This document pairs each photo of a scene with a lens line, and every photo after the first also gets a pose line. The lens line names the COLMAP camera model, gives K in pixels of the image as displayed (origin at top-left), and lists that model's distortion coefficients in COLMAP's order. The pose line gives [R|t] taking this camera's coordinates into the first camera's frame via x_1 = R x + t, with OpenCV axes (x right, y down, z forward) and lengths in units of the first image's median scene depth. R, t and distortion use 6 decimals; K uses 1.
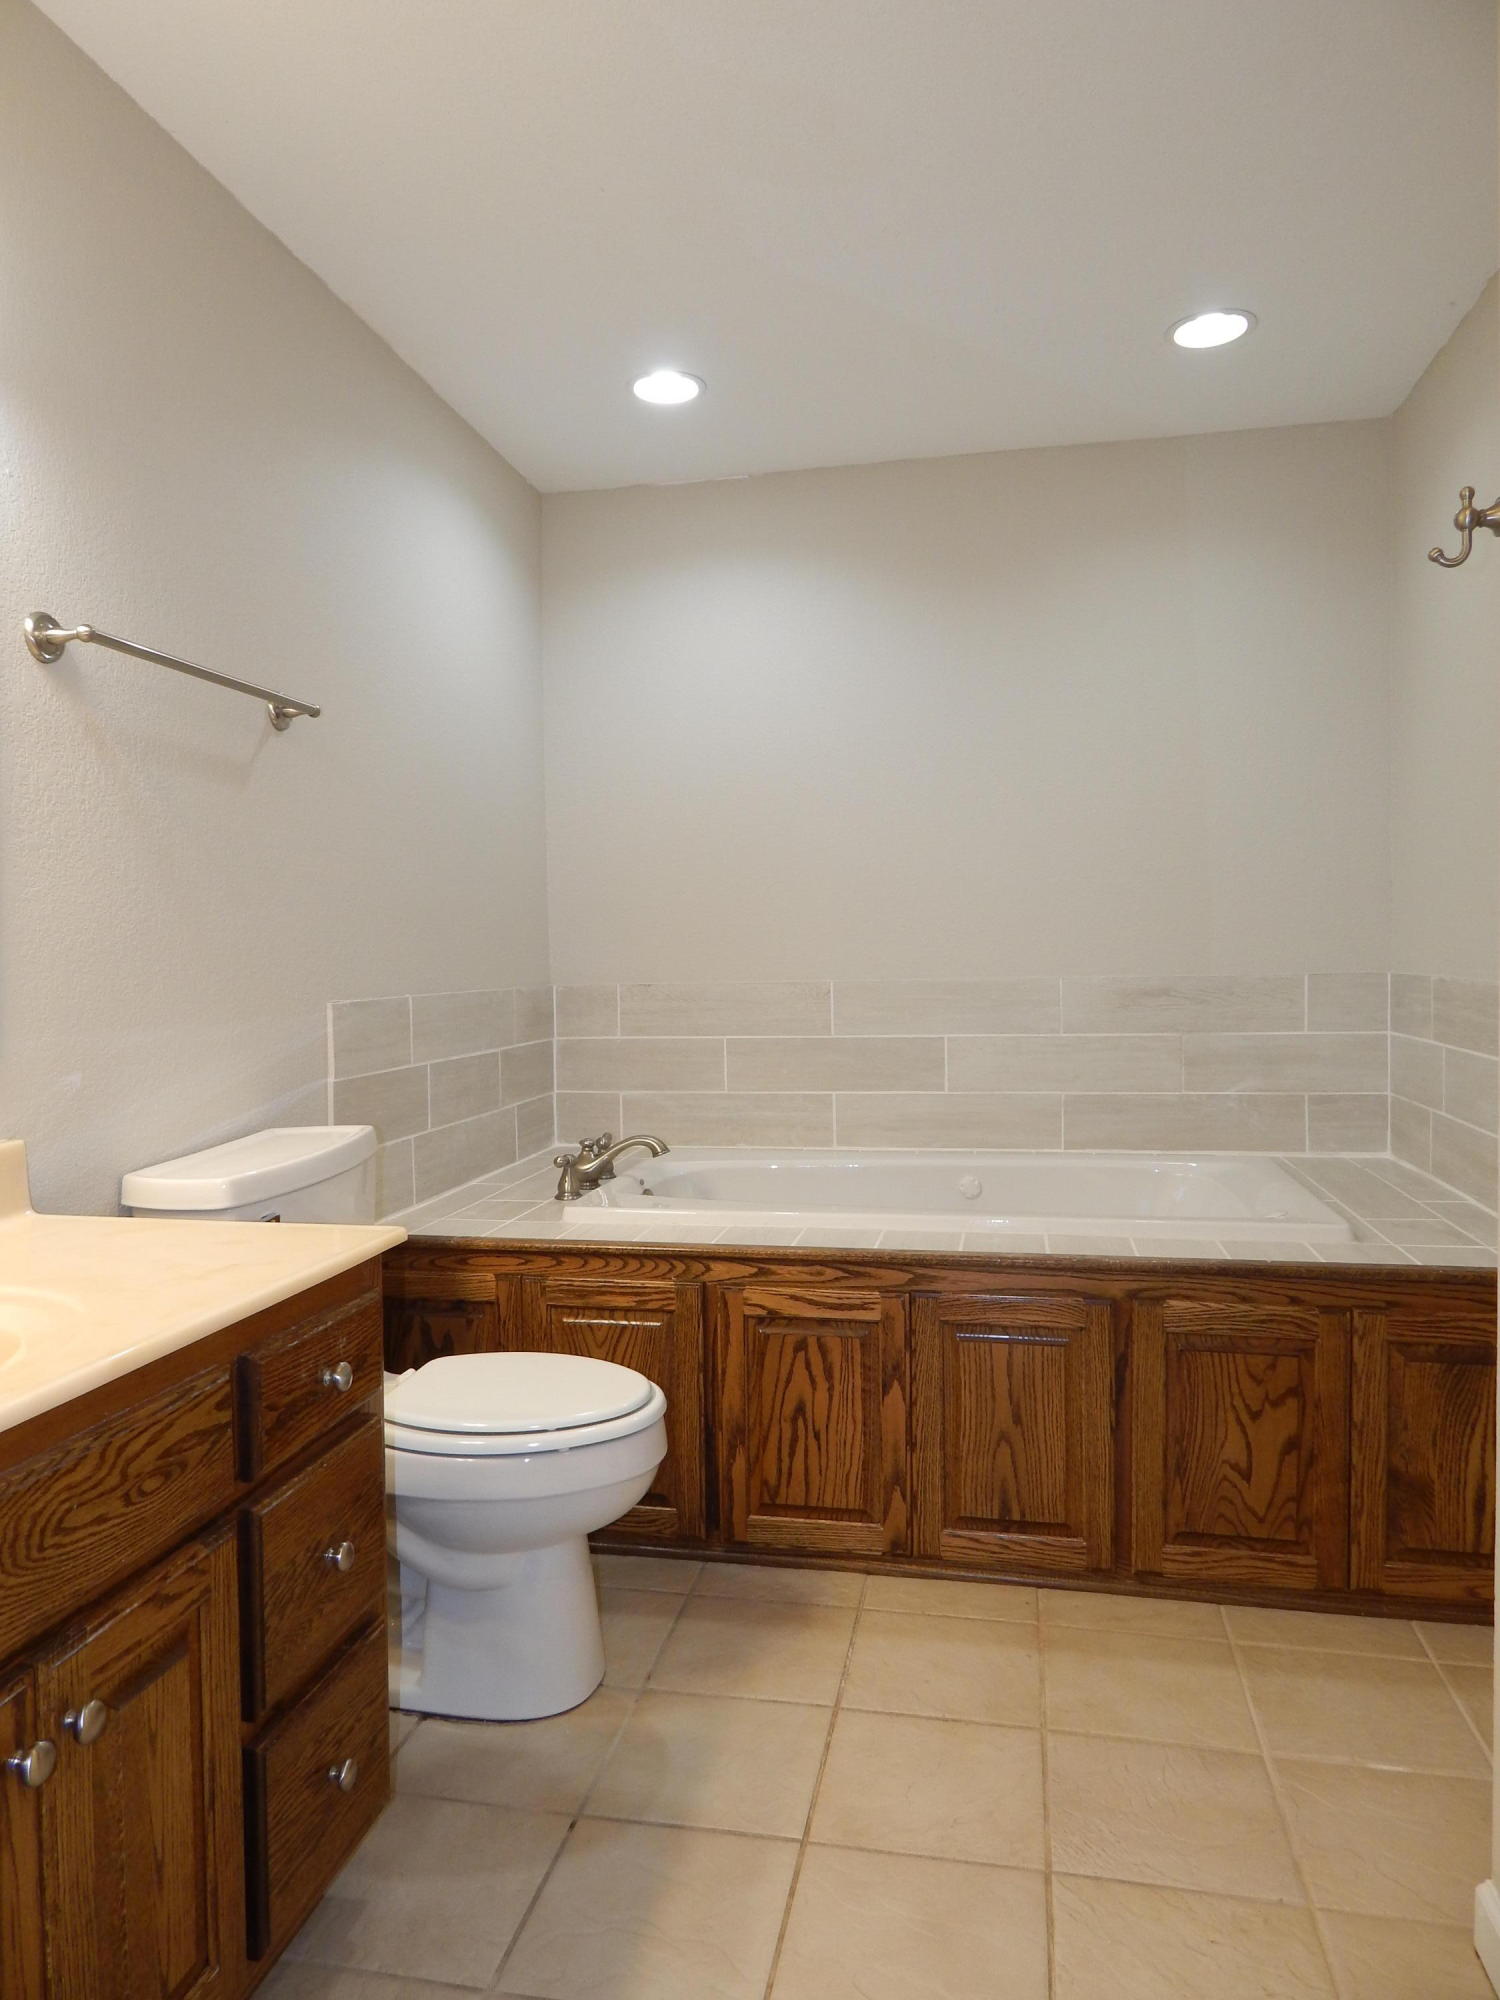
lens RADIAL K [[1317.8, 0, 750.0], [0, 1317.8, 1000.0], [0, 0, 1]] dist [0.007715, -0.020117]
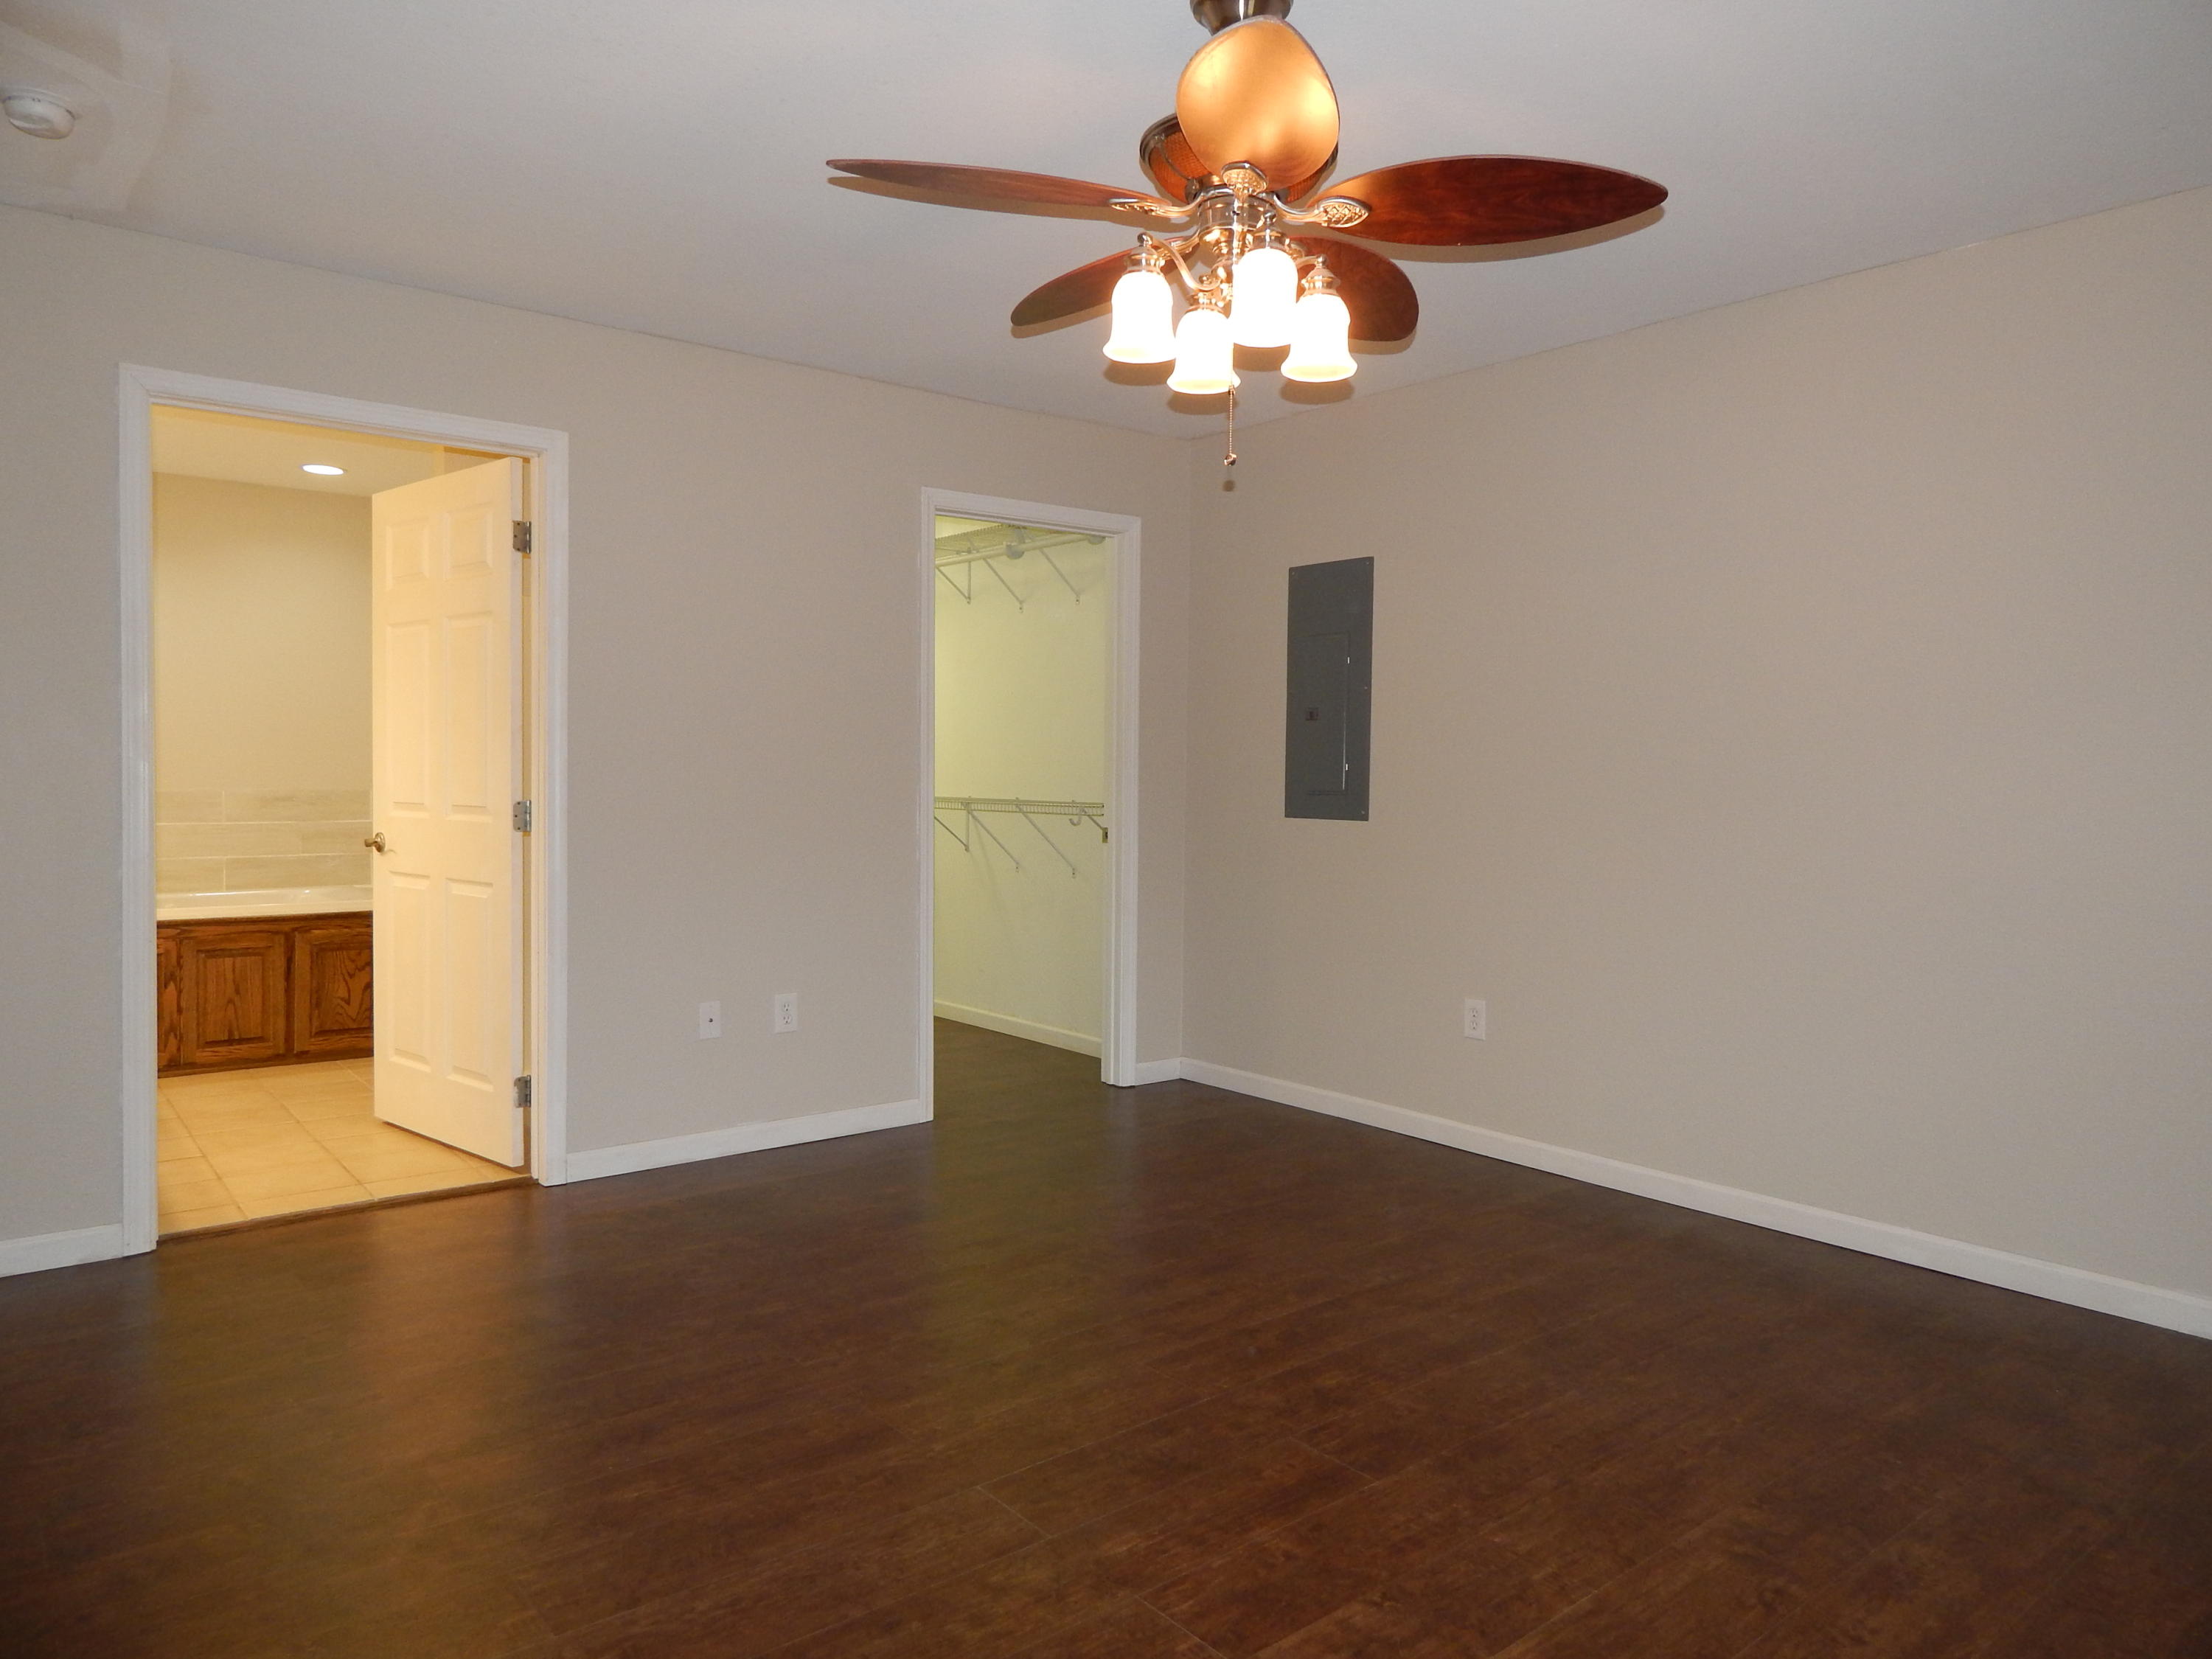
lens RADIAL K [[1457.5, 0, 1111.2], [0, 1457.5, 821.1], [0, 0, 1]] dist [0.007715, -0.020117]
pose [[0.639836, -0.000335, 0.768512, -0.720503], [0.001547, 0.999998, -0.000852, 0.041061], [-0.768510, 0.001734, 0.639835, -1.641176]]
